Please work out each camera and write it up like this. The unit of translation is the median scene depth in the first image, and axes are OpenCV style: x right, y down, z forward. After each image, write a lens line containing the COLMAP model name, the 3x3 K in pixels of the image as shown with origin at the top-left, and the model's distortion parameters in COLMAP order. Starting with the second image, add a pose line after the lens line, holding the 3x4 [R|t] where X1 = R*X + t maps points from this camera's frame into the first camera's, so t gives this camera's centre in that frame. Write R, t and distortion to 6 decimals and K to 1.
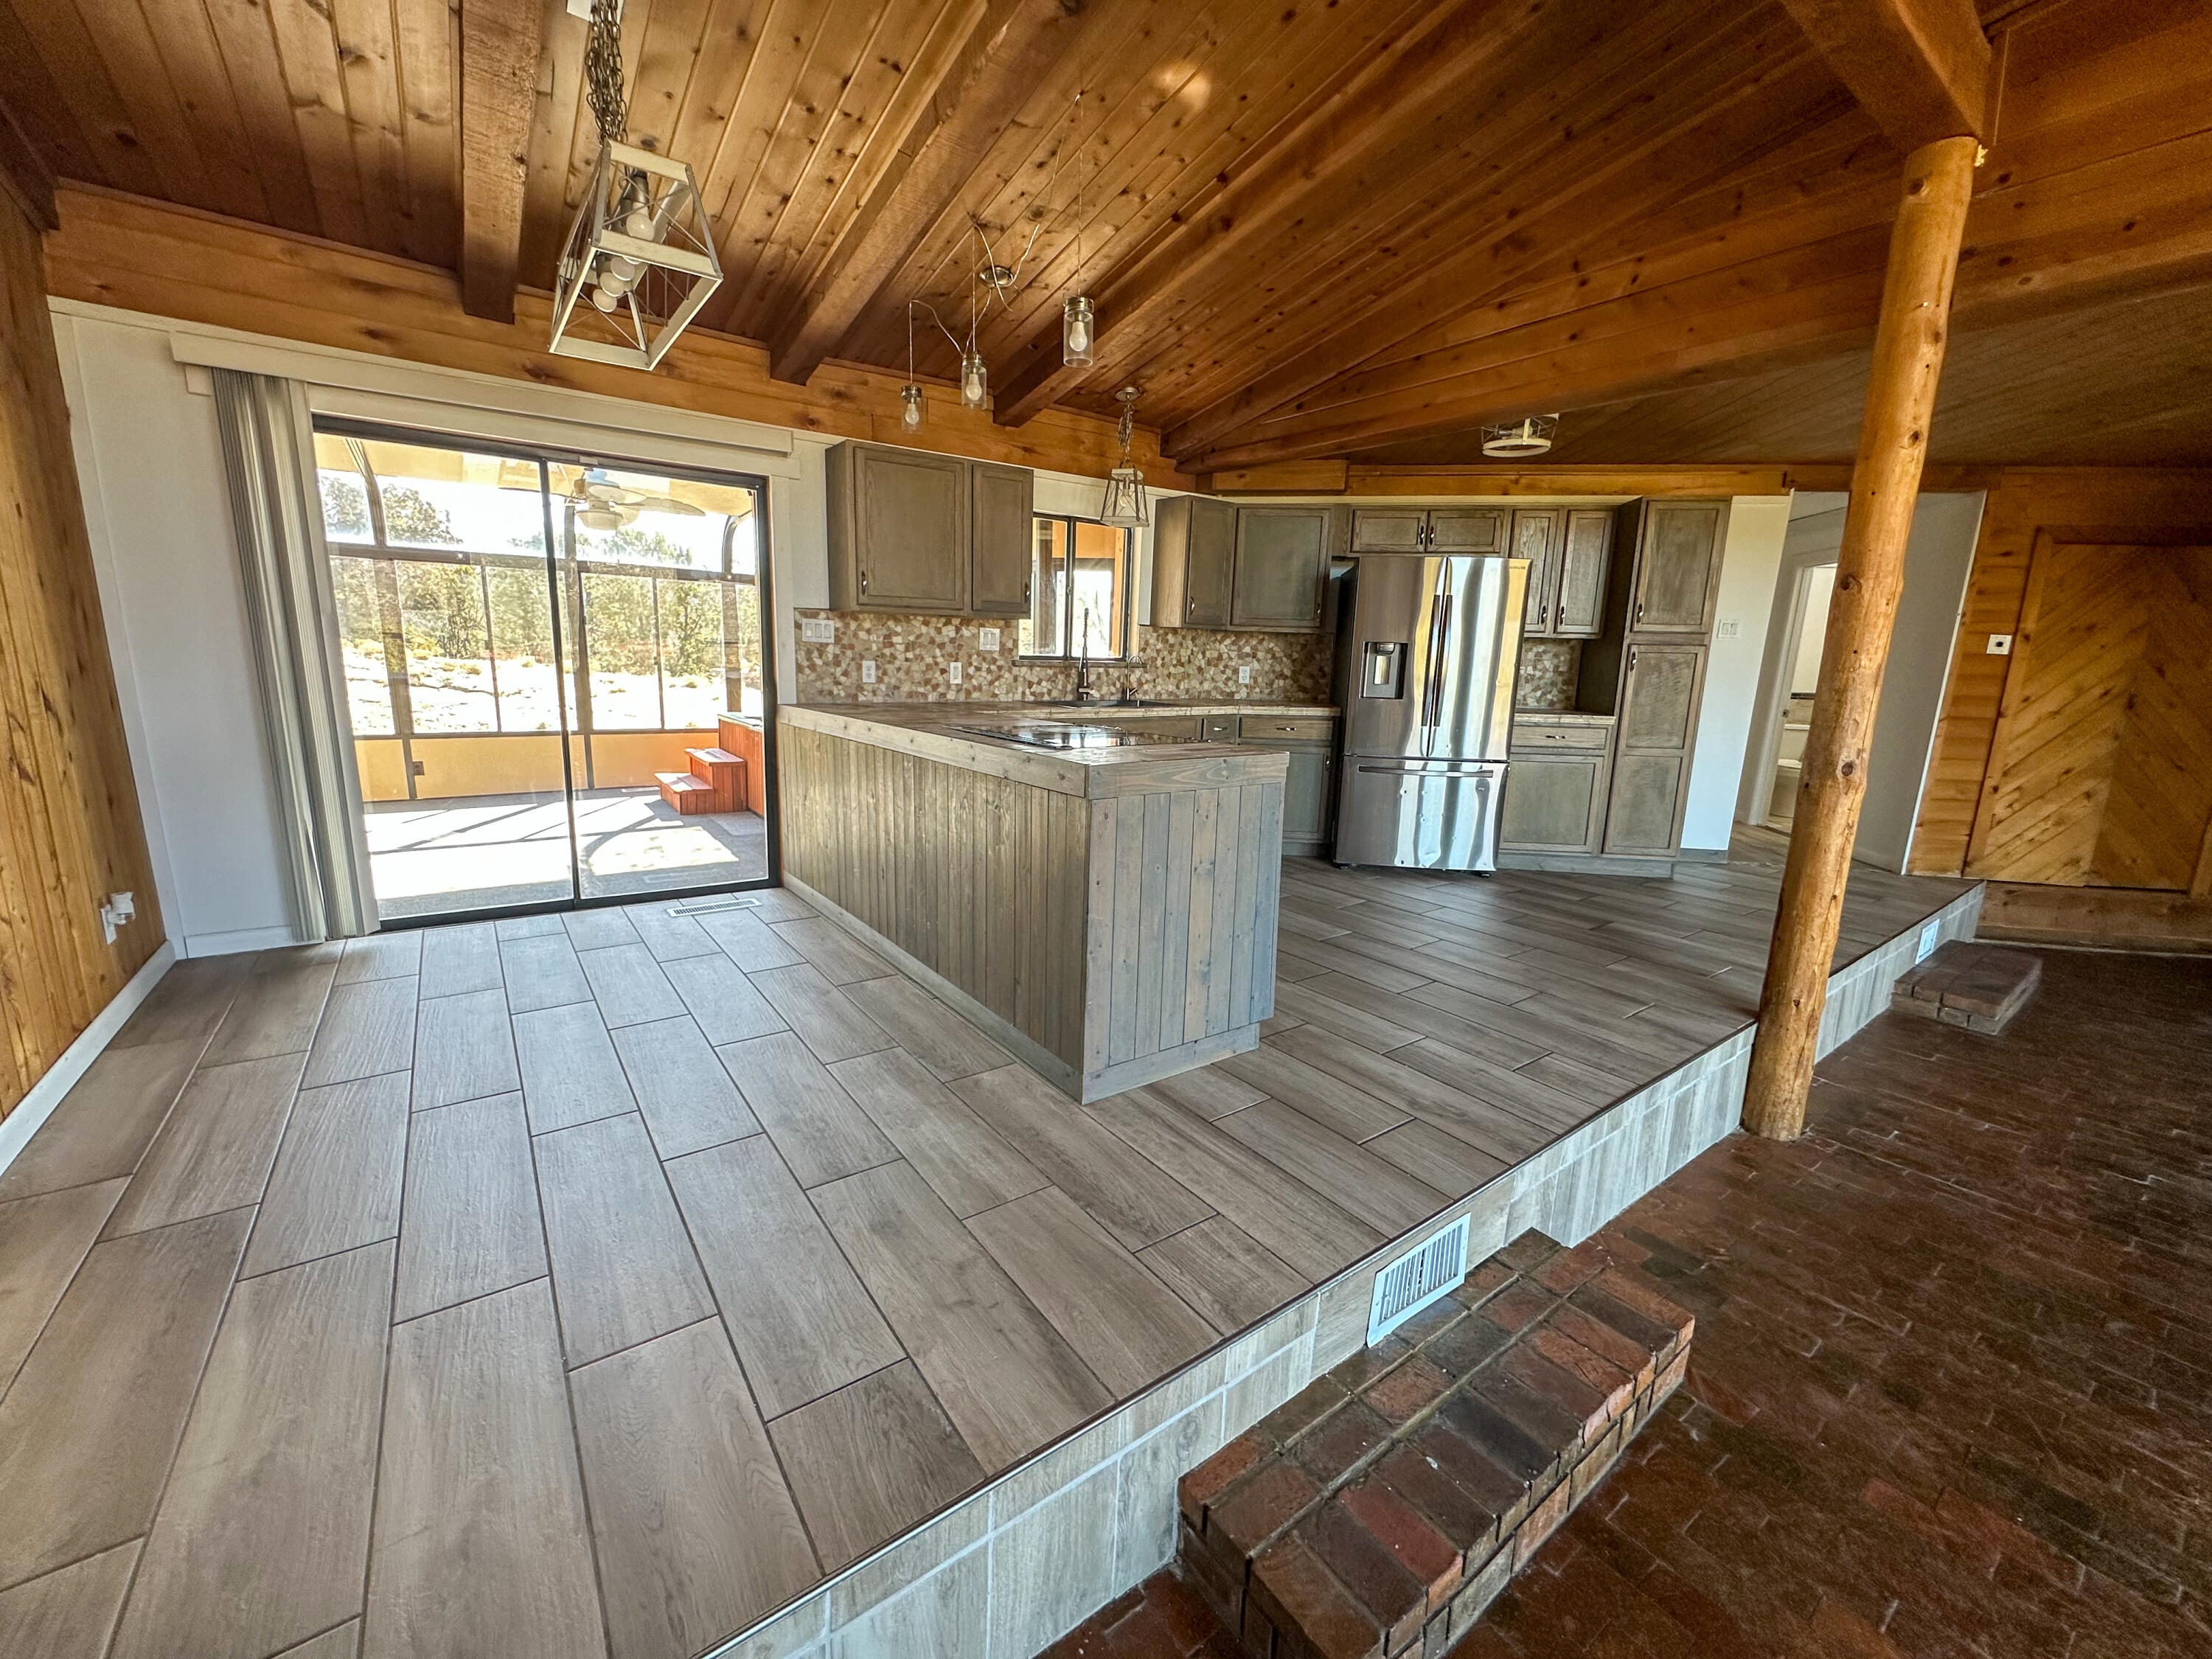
lens RADIAL K [[883.7, 0, 1106.0], [0, 883.7, 829.5], [0, 0, 1]] dist [-0.002846, 0.000030]
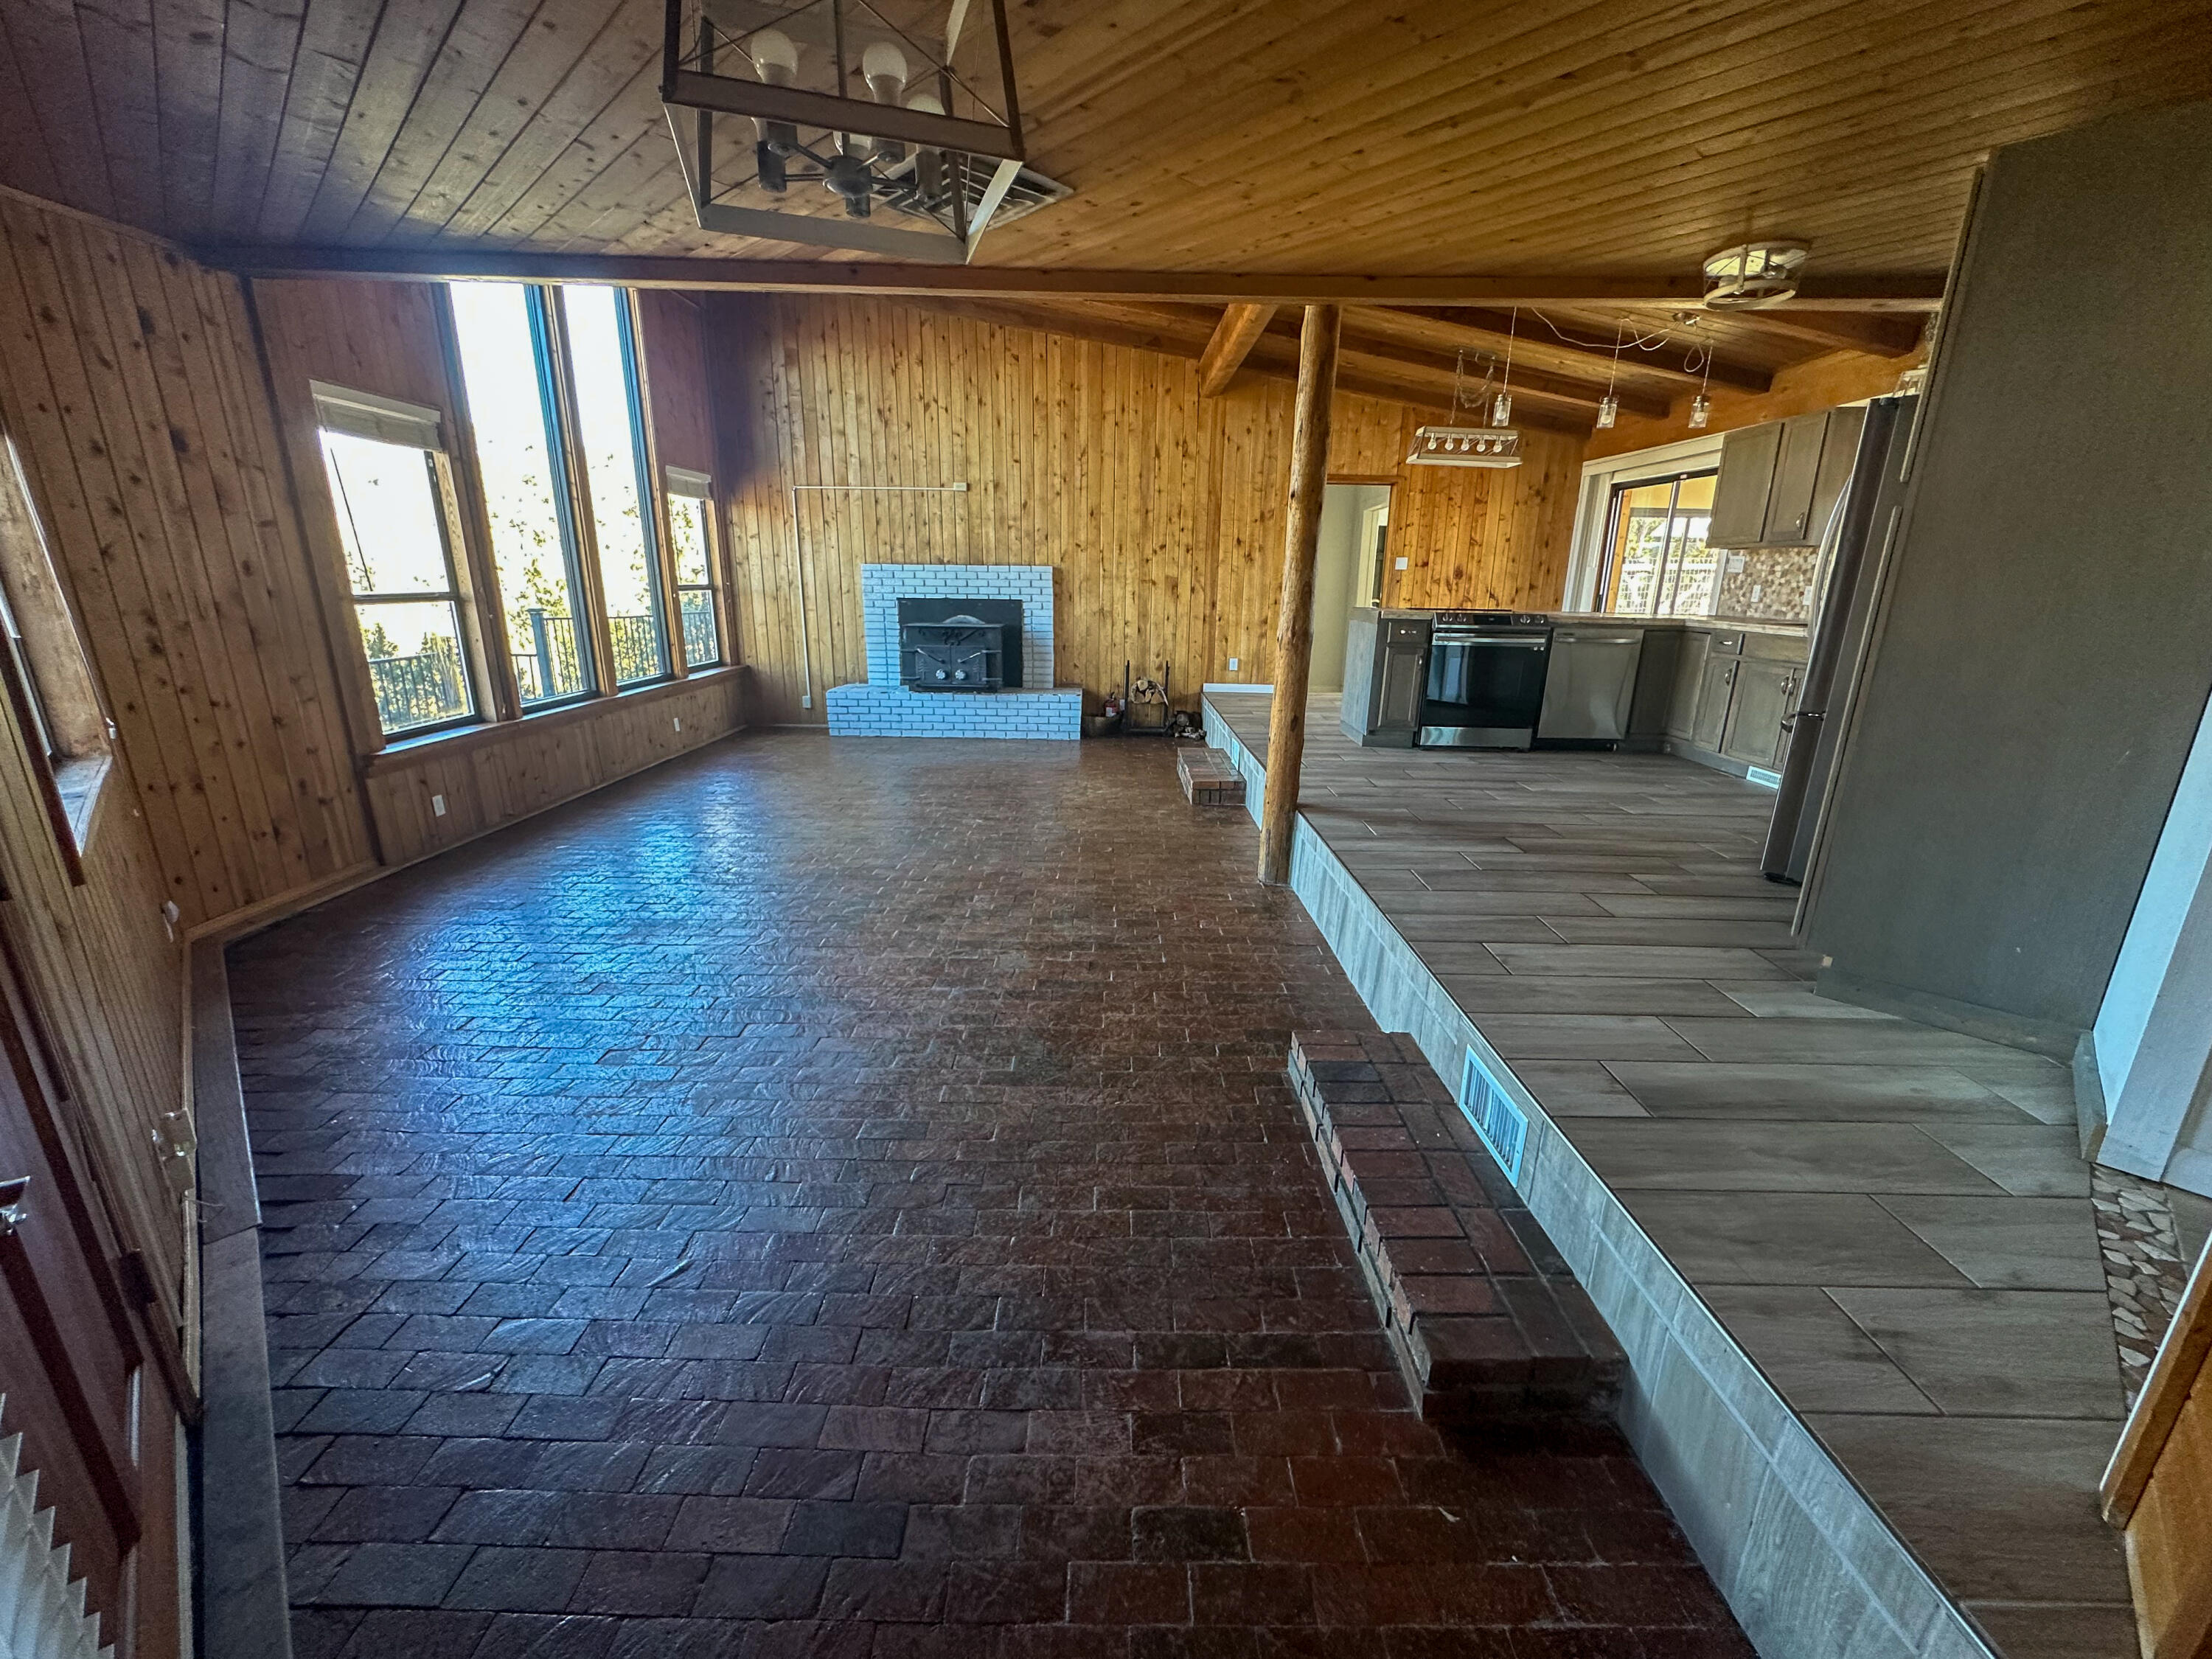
lens RADIAL K [[884.3, 0, 1103.5], [0, 884.3, 828.2], [0, 0, 1]] dist [-0.002535, 0.003150]
pose [[-0.594186, 0.187906, -0.782071, 1.305655], [-0.189210, 0.912388, 0.362972, -0.140223], [0.781756, 0.363648, -0.506574, 0.946156]]
